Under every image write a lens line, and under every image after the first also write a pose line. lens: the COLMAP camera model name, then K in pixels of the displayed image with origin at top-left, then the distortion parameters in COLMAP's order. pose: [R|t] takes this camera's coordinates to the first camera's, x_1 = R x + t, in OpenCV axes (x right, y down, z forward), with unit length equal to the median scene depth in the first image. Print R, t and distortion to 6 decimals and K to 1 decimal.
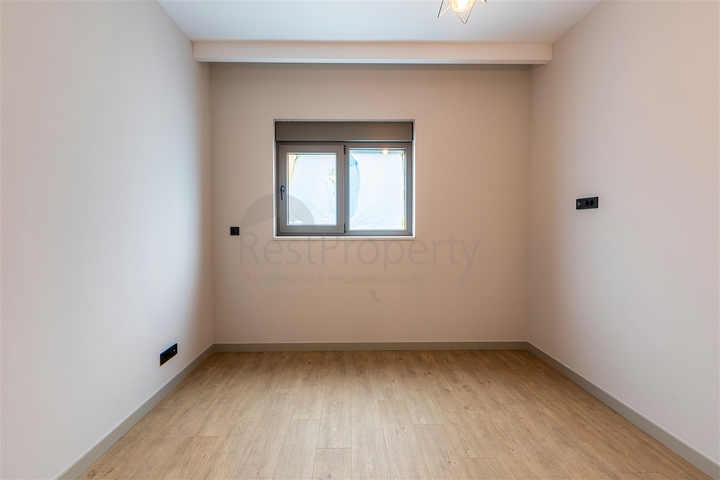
lens RADIAL K [[328.1, 0, 355.0], [0, 328.1, 227.2], [0, 0, 1]] dist [0.000537, 0.000124]
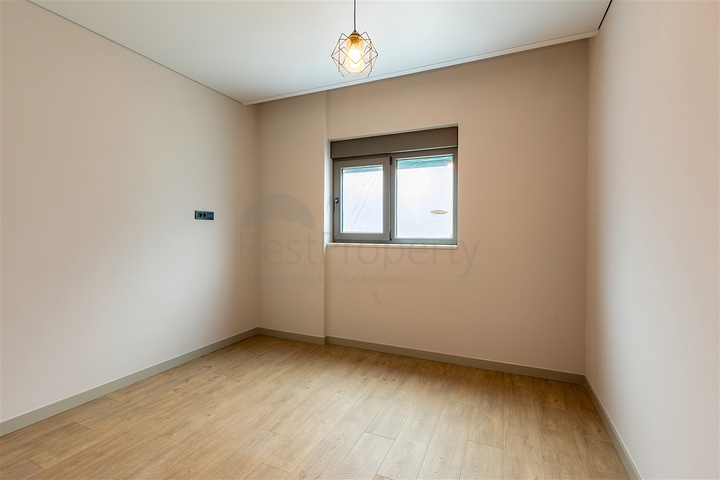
lens RADIAL K [[326.8, 0, 361.7], [0, 326.8, 232.4], [0, 0, 1]] dist [0.000186, 0.000030]
pose [[0.913996, 0.005439, -0.405687, 0.307637], [-0.009561, 0.999921, -0.008134, 0.000572], [0.405611, 0.011313, 0.913976, 0.012540]]
